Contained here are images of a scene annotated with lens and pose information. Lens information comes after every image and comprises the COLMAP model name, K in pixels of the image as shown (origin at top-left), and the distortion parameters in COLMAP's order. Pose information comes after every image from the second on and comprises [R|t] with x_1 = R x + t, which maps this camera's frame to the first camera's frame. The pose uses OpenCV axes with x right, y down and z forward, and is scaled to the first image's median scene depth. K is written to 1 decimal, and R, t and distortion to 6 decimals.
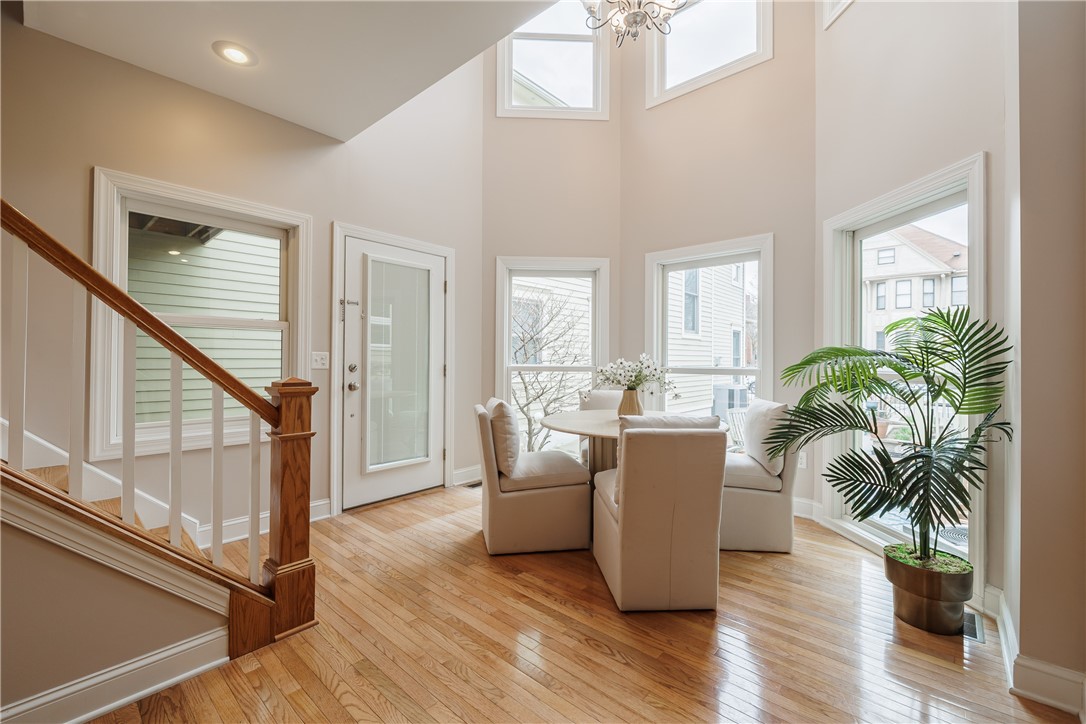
lens RADIAL K [[460.7, 0, 543.1], [0, 460.7, 354.7], [0, 0, 1]] dist [0.012382, 0.000139]
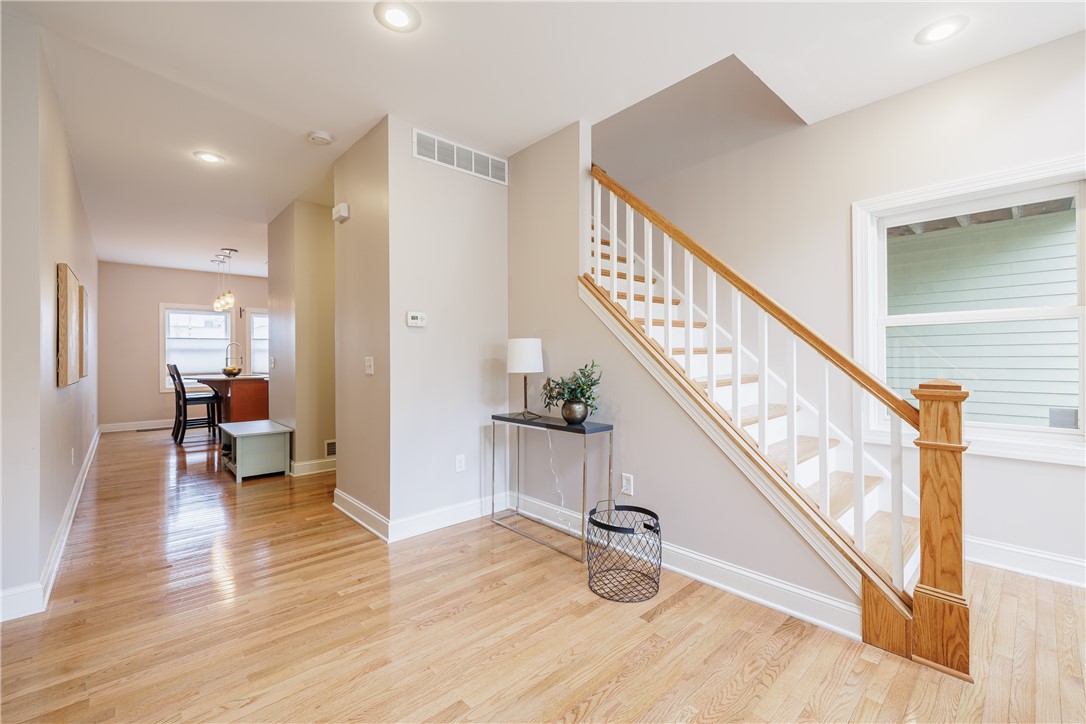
lens RADIAL K [[460.7, 0, 537.8], [0, 460.7, 361.7], [0, 0, 1]] dist [0.012382, 0.000139]
pose [[-0.084349, 0.001626, -0.996435, 0.411802], [0.013746, 0.999905, 0.000468, 0.006359], [0.996341, -0.013657, -0.084364, 0.329839]]
